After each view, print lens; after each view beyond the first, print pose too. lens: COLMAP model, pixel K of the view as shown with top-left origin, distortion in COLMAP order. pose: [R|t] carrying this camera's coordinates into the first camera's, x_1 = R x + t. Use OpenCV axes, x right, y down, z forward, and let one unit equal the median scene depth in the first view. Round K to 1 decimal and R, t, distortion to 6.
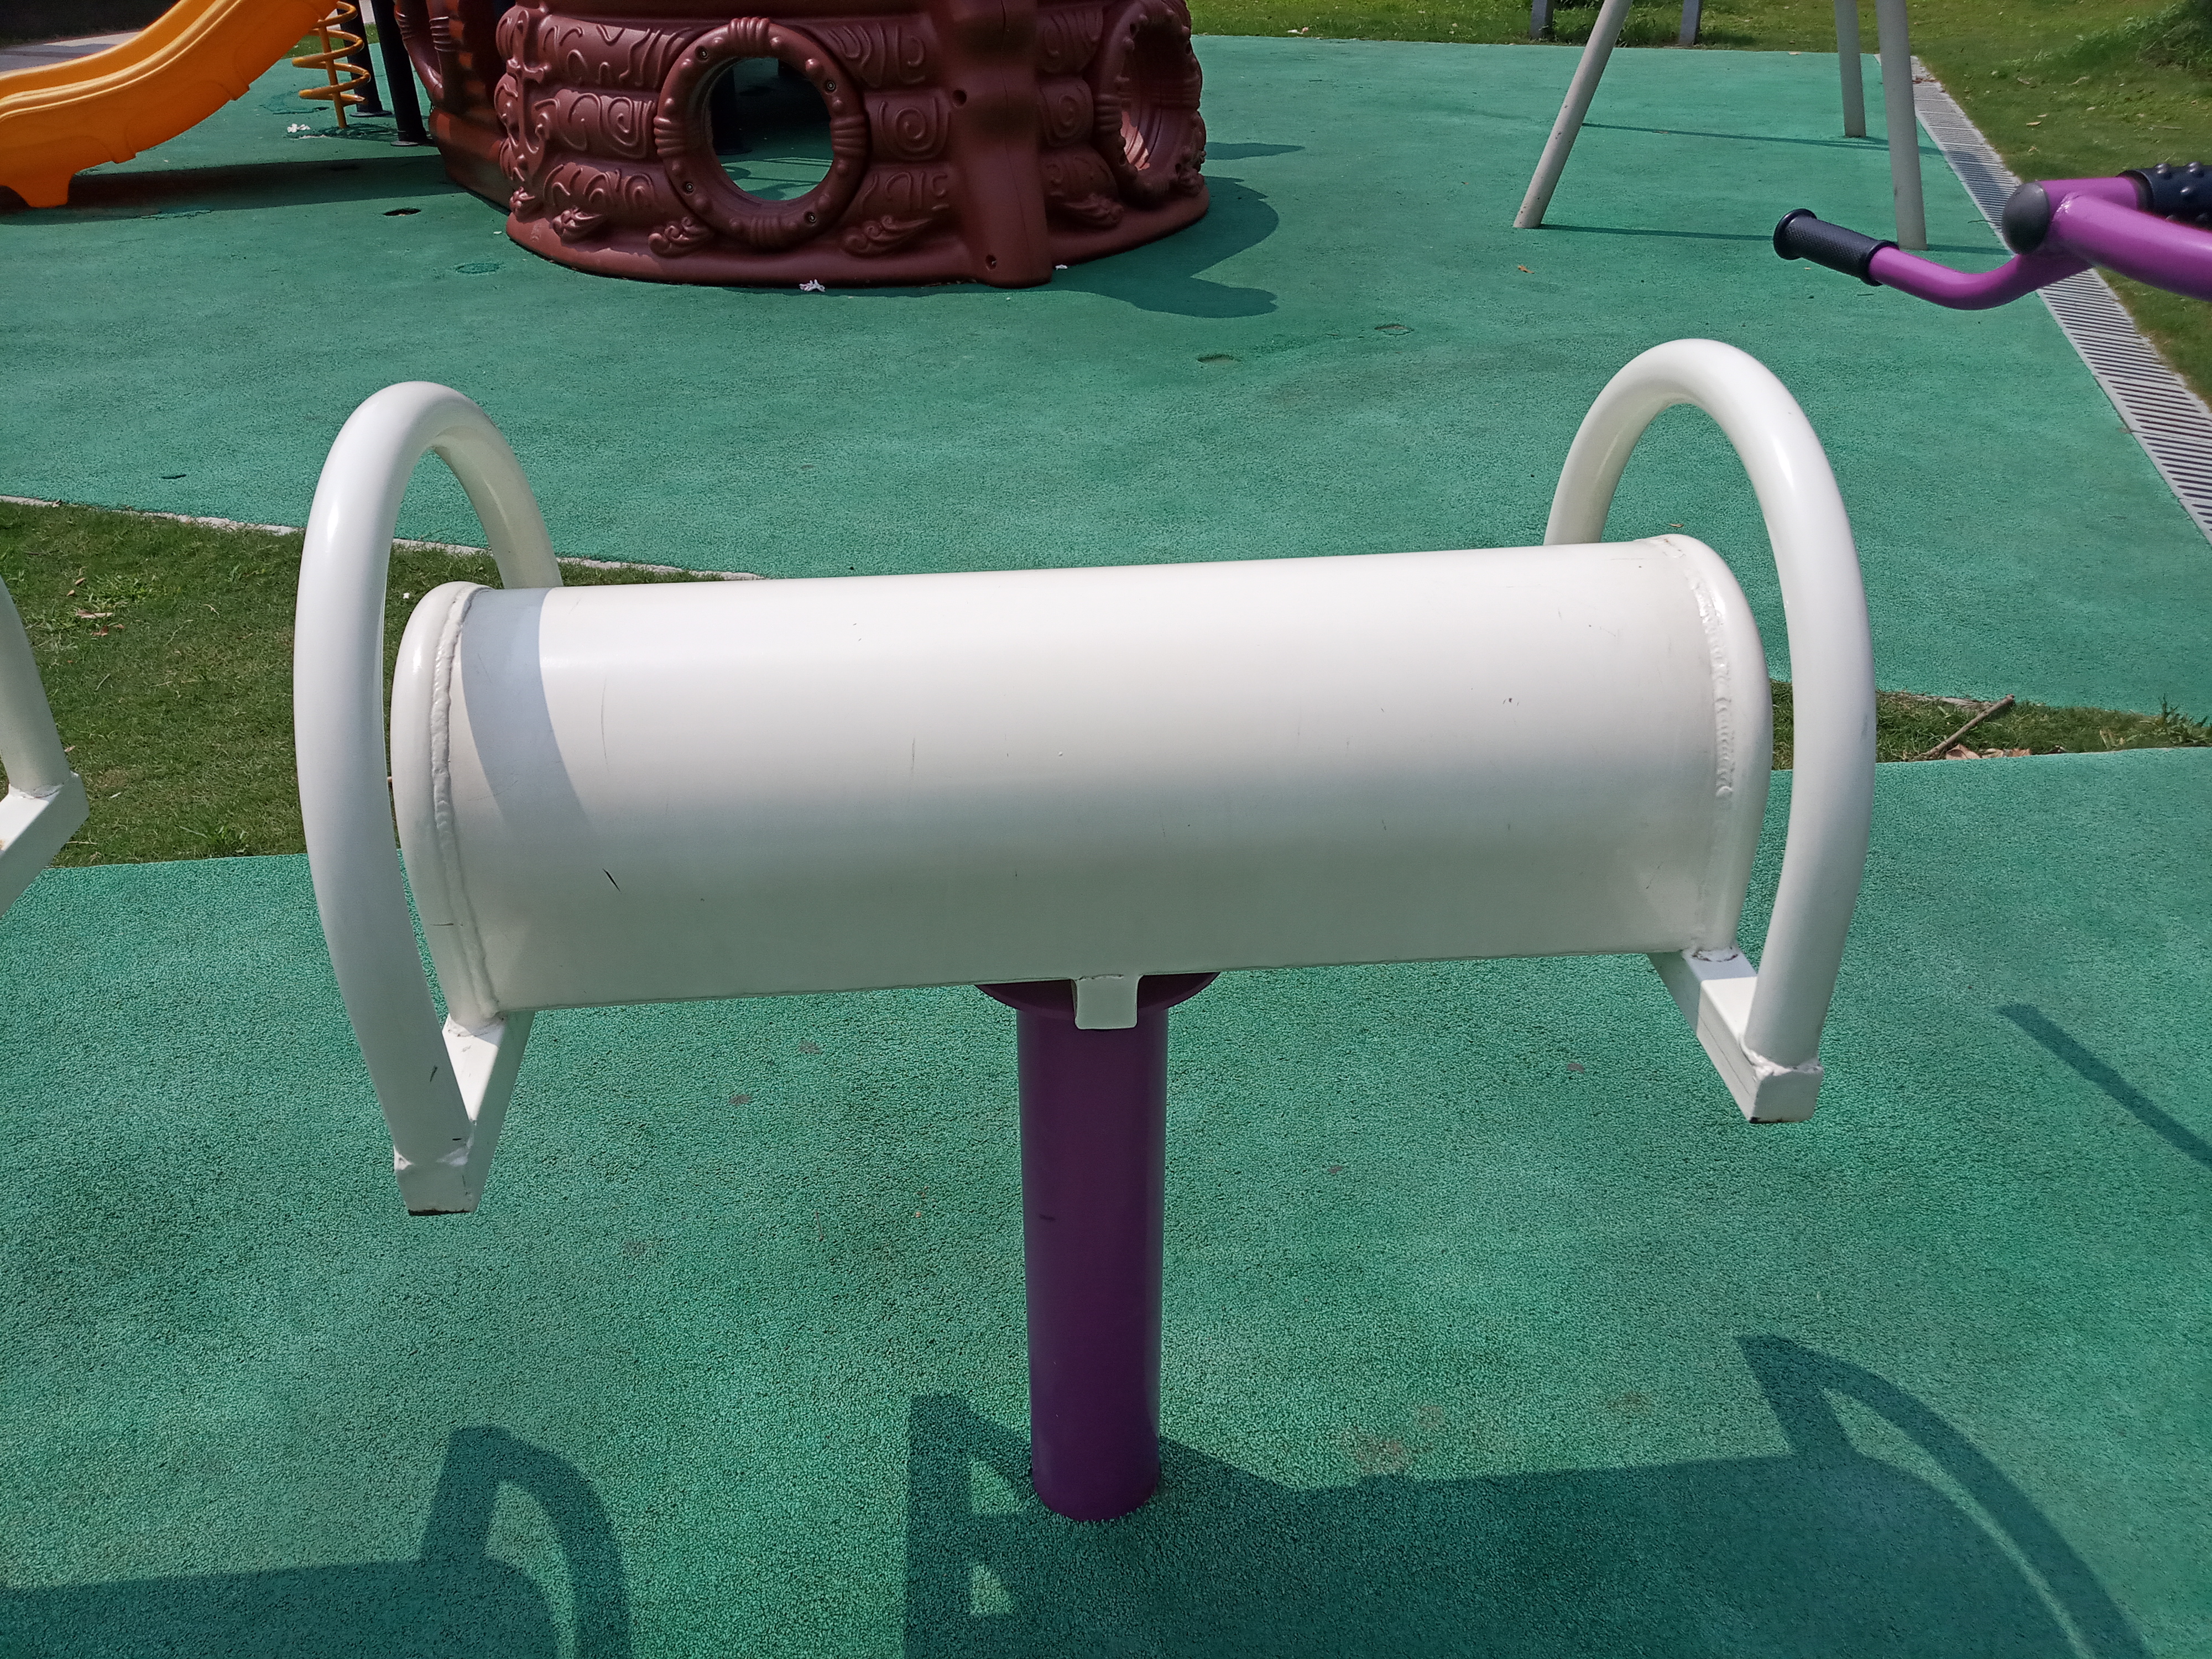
lens RADIAL K [[1703.4, 0, 1074.8], [0, 1703.4, 830.3], [0, 0, 1]] dist [0.017607, -0.033552]
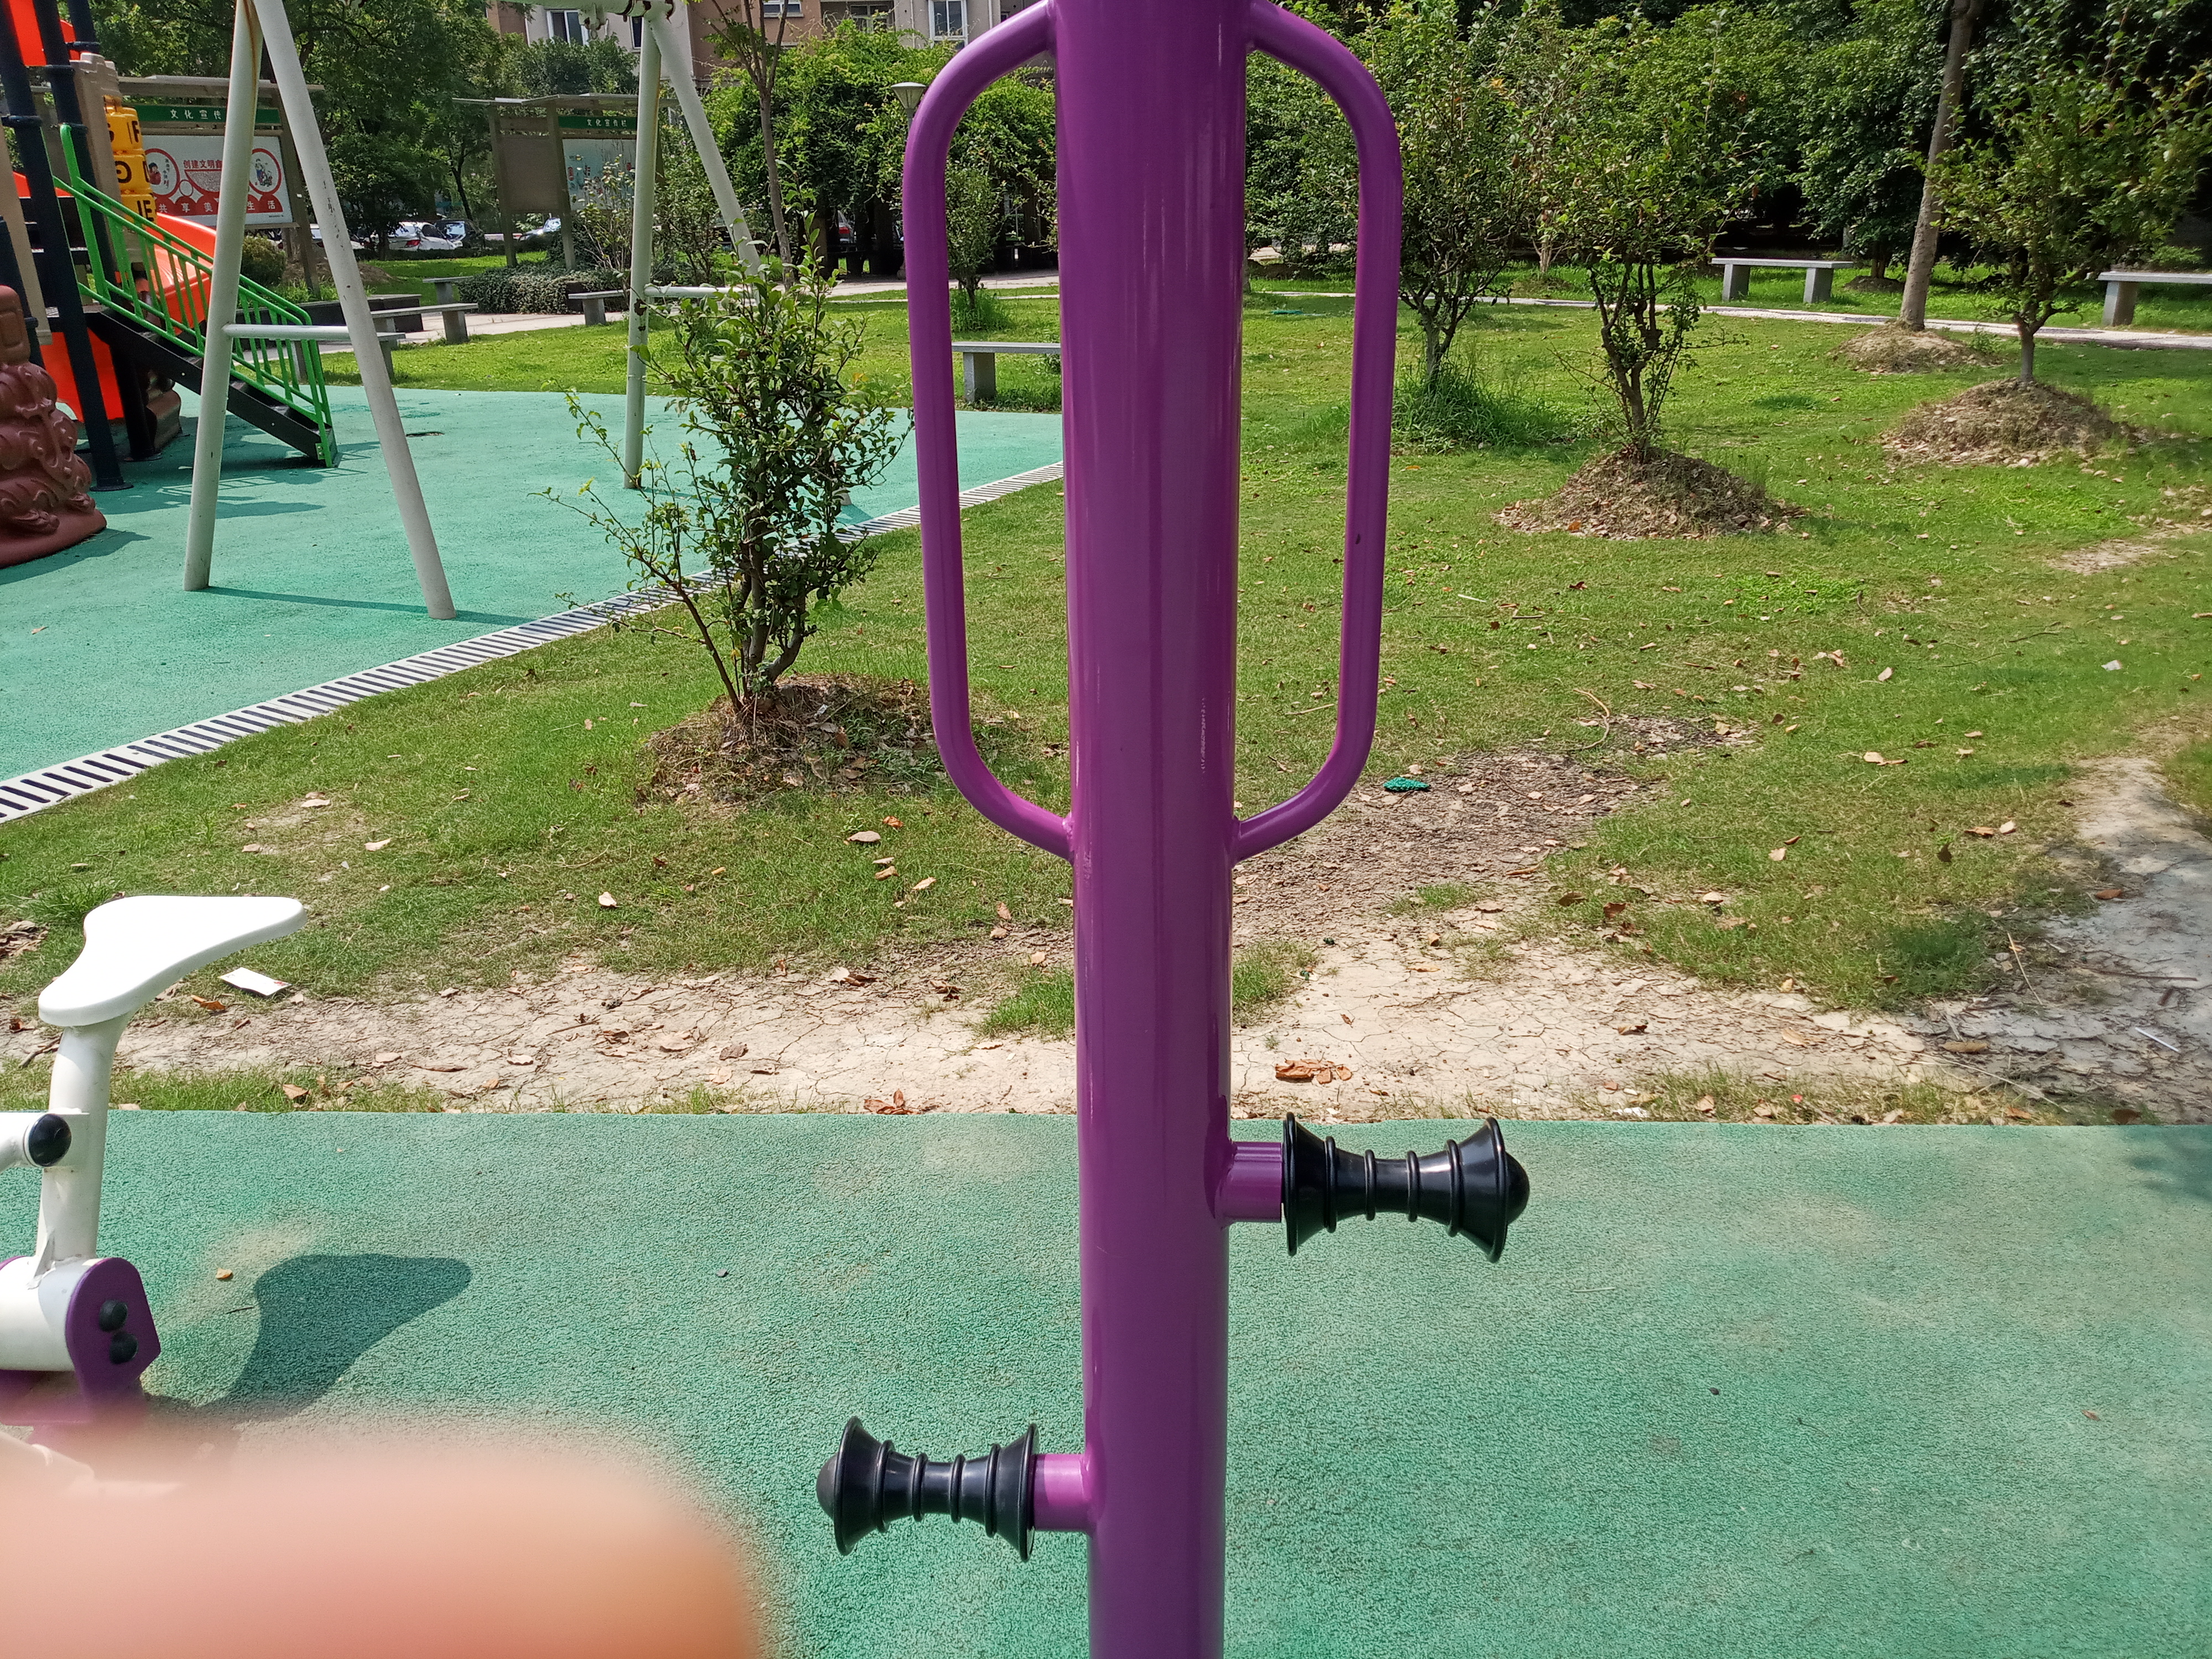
lens RADIAL K [[1703.4, 0, 1102.5], [0, 1703.4, 820.8], [0, 0, 1]] dist [0.017607, -0.033552]
pose [[0.987524, 0.042596, -0.151595, 1.140410], [-0.068672, 0.982843, -0.171181, -0.070204], [0.141702, 0.179456, 0.973507, 0.058478]]
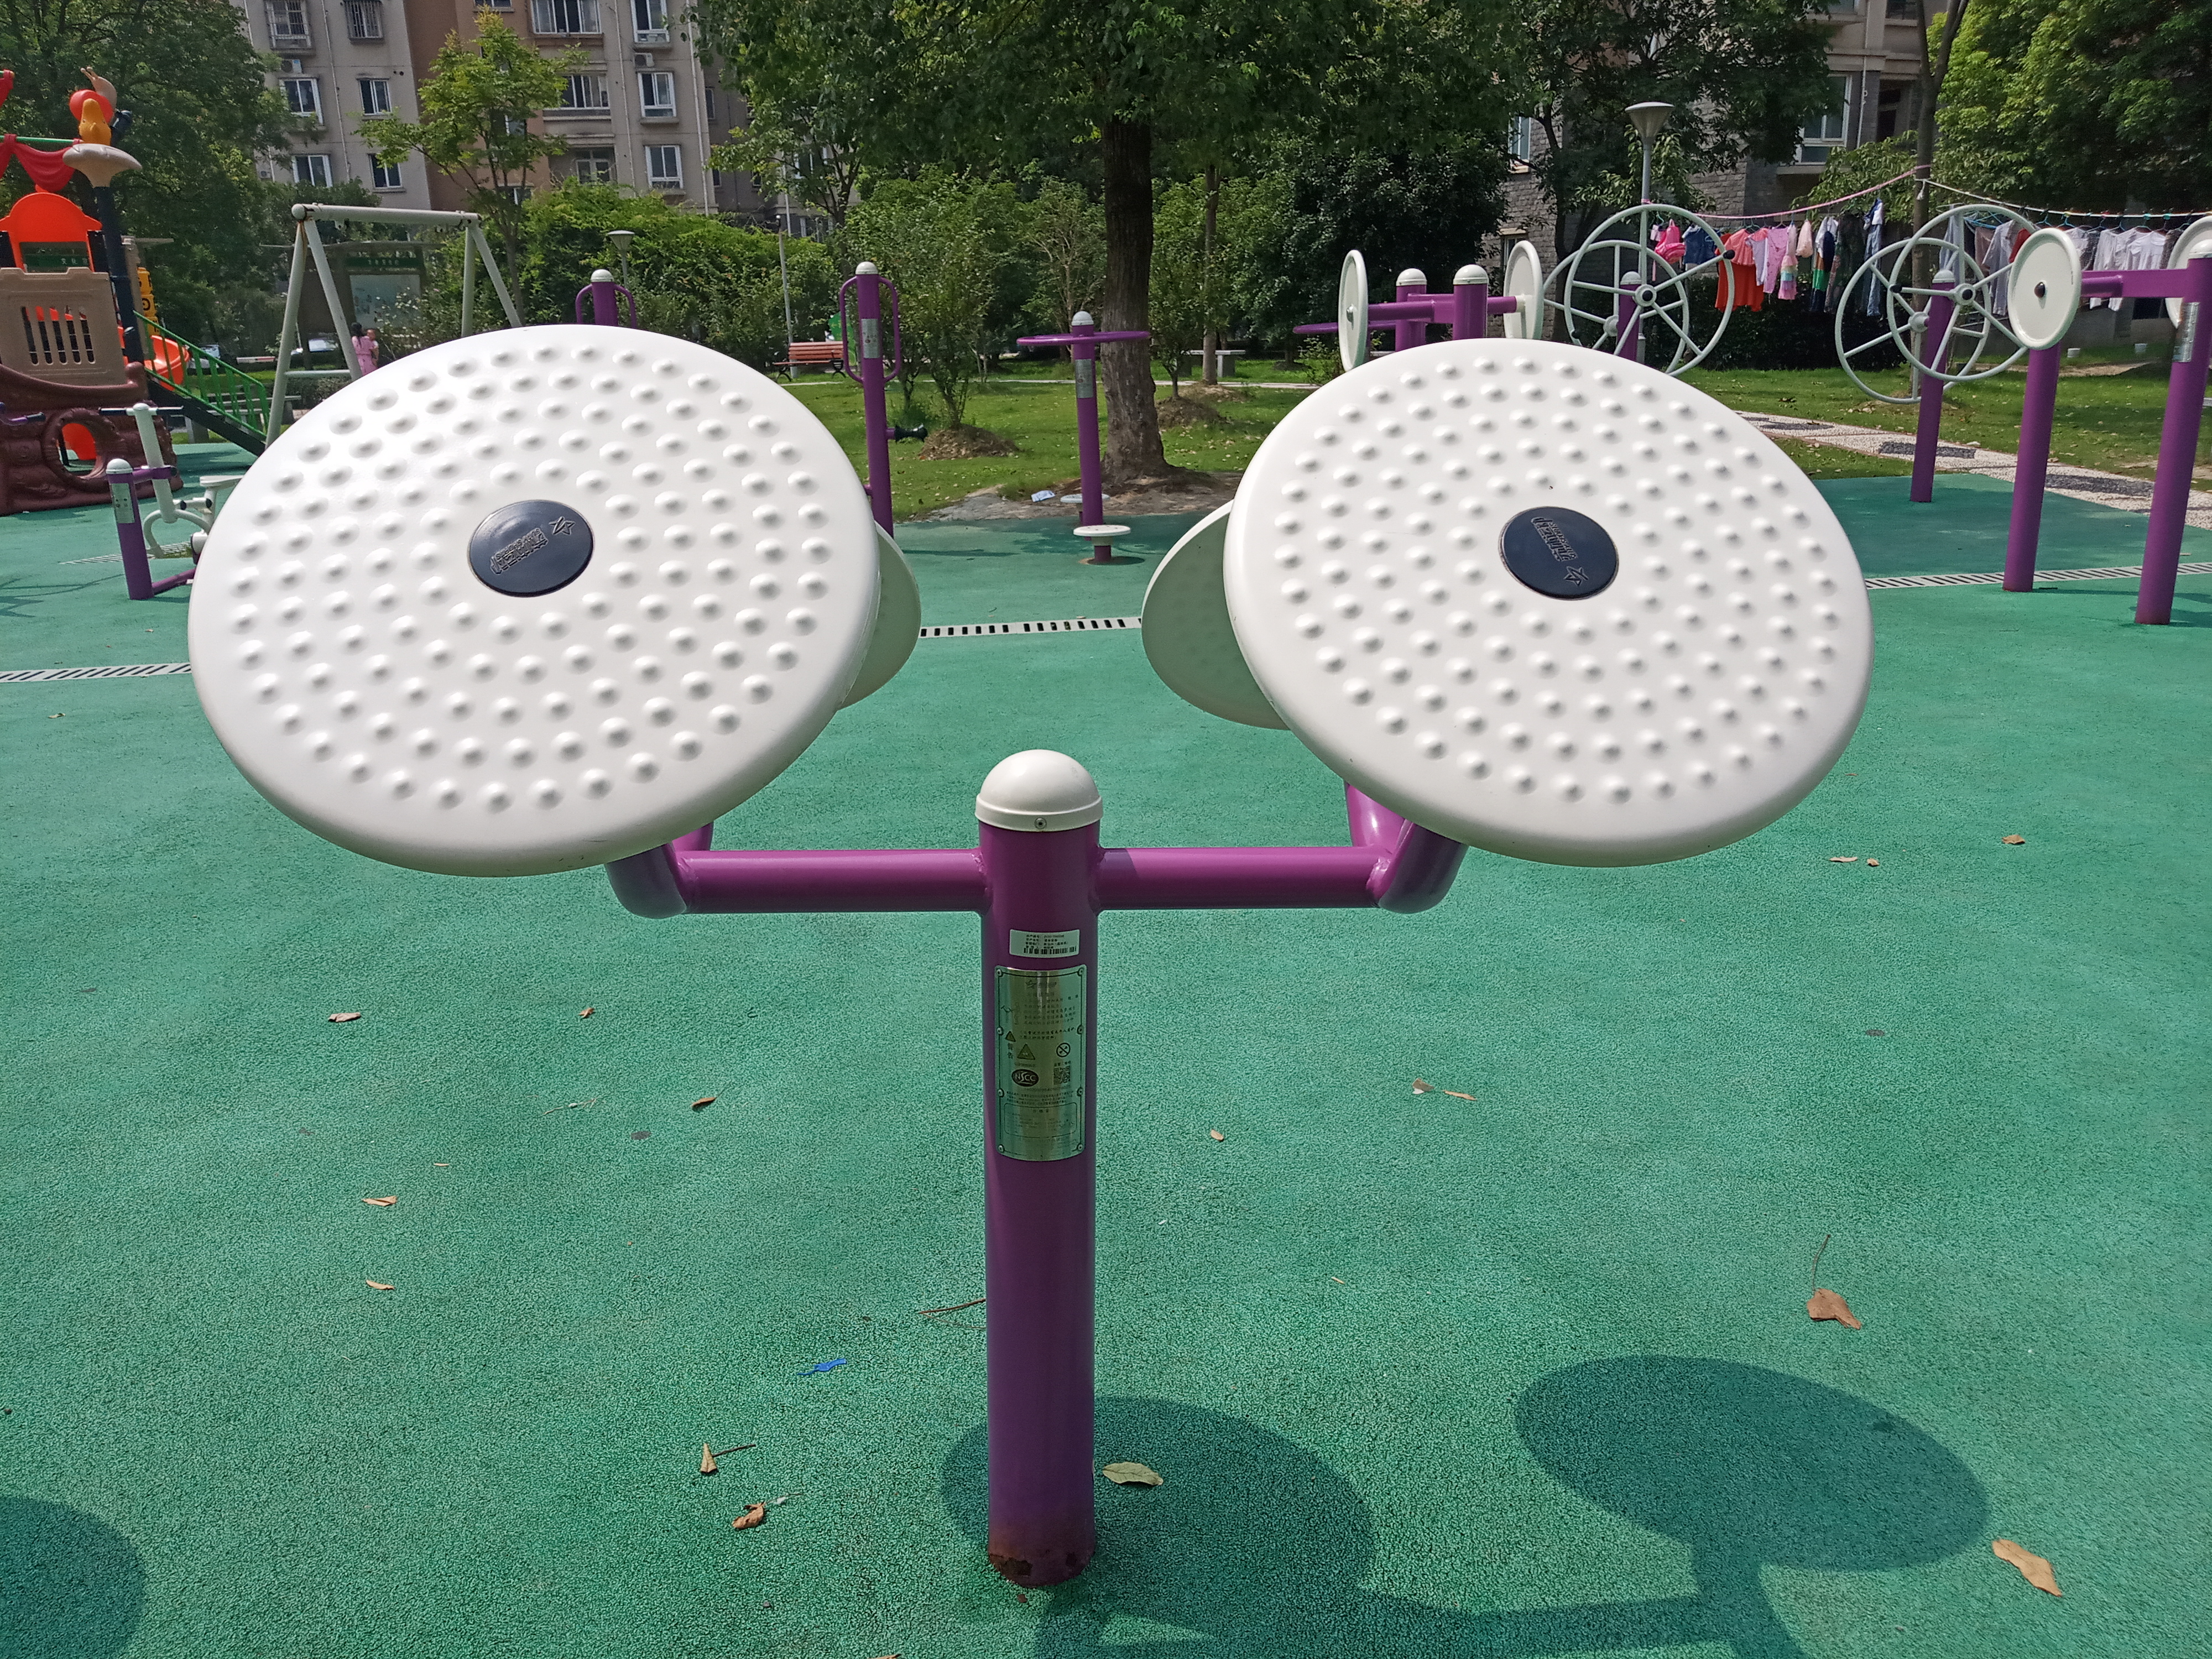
lens RADIAL K [[1703.4, 0, 1094.6], [0, 1703.4, 845.9], [0, 0, 1]] dist [0.017607, -0.033552]
pose [[0.999590, -0.016676, -0.023290, 1.621663], [0.011059, 0.974696, -0.223261, 0.714938], [0.026424, 0.222912, 0.974480, -1.256090]]
